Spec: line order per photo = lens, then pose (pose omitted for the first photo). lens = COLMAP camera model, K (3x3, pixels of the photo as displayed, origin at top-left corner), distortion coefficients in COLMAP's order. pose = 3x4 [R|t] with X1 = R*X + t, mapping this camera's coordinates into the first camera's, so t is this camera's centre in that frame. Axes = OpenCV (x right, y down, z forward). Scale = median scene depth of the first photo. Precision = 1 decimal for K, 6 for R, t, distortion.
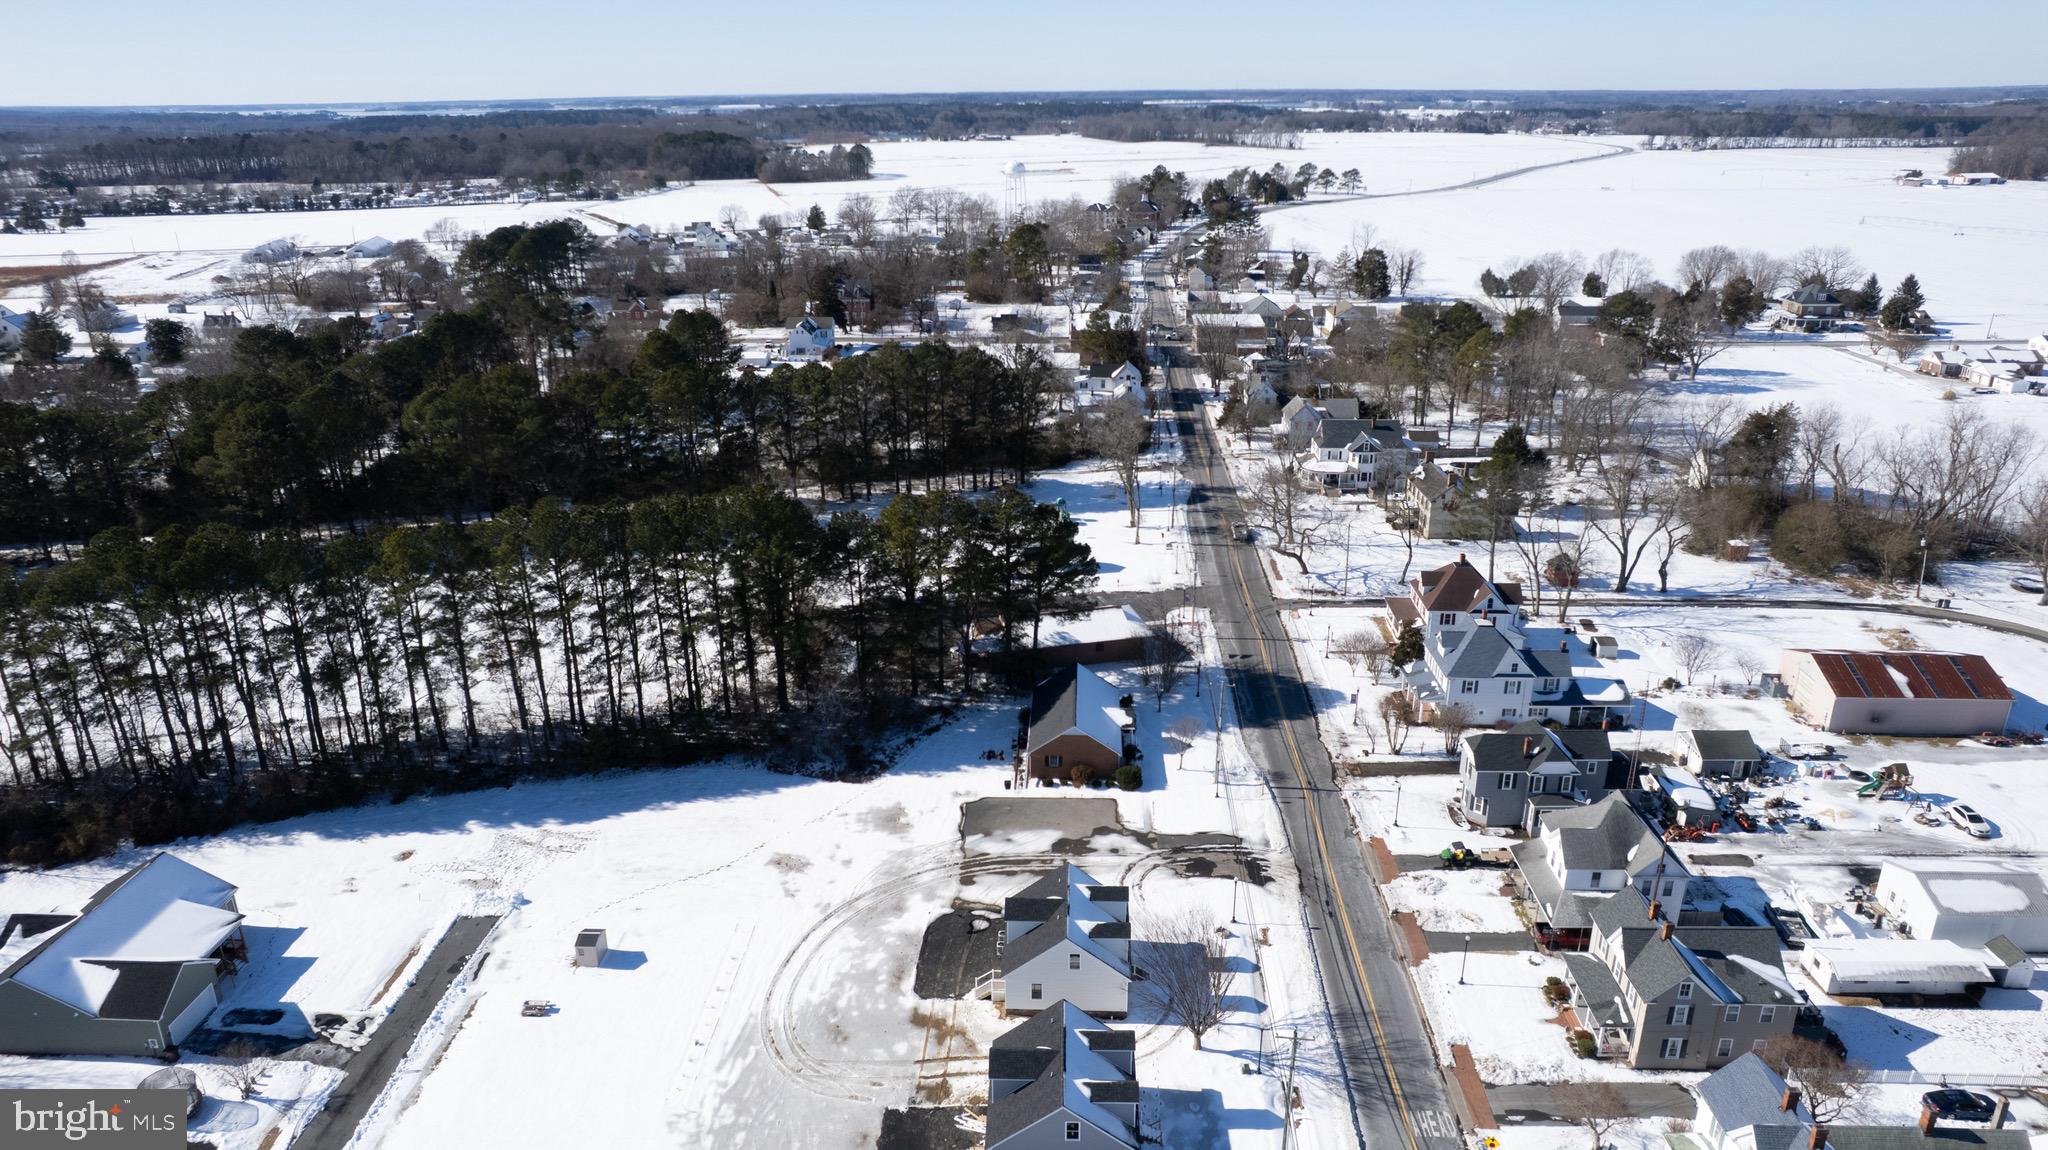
lens RADIAL K [[1343.8, 0, 1020.2], [0, 1343.8, 581.4], [0, 0, 1]] dist [-0.063857, 0.052667]
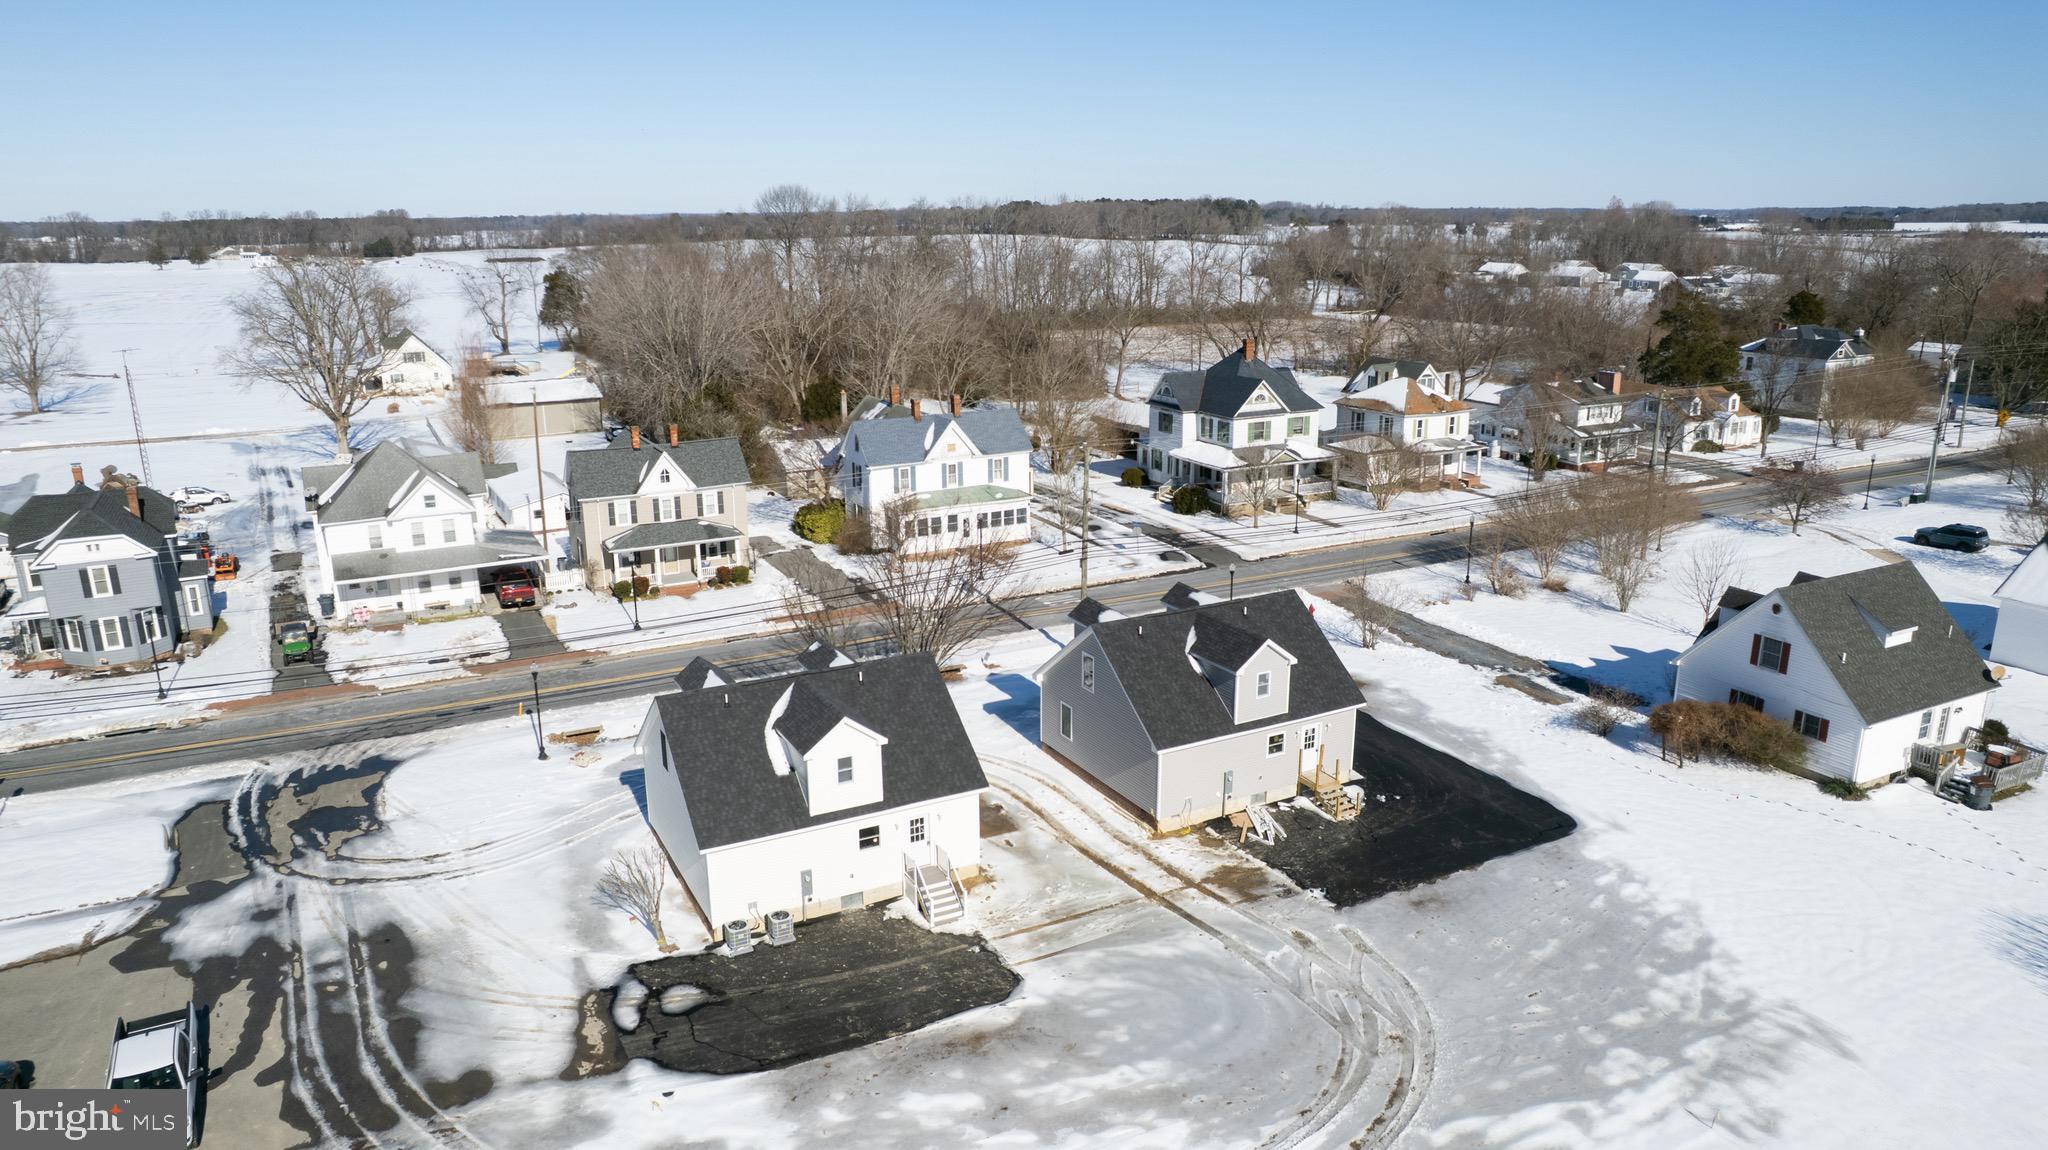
lens RADIAL K [[1346.3, 0, 1015.5], [0, 1346.3, 585.5], [0, 0, 1]] dist [-0.078111, 0.070921]
pose [[-0.504719, -0.222244, 0.834186, -0.301006], [0.312322, 0.853831, 0.416447, 0.030469], [-0.804806, 0.470724, -0.361533, 0.850403]]
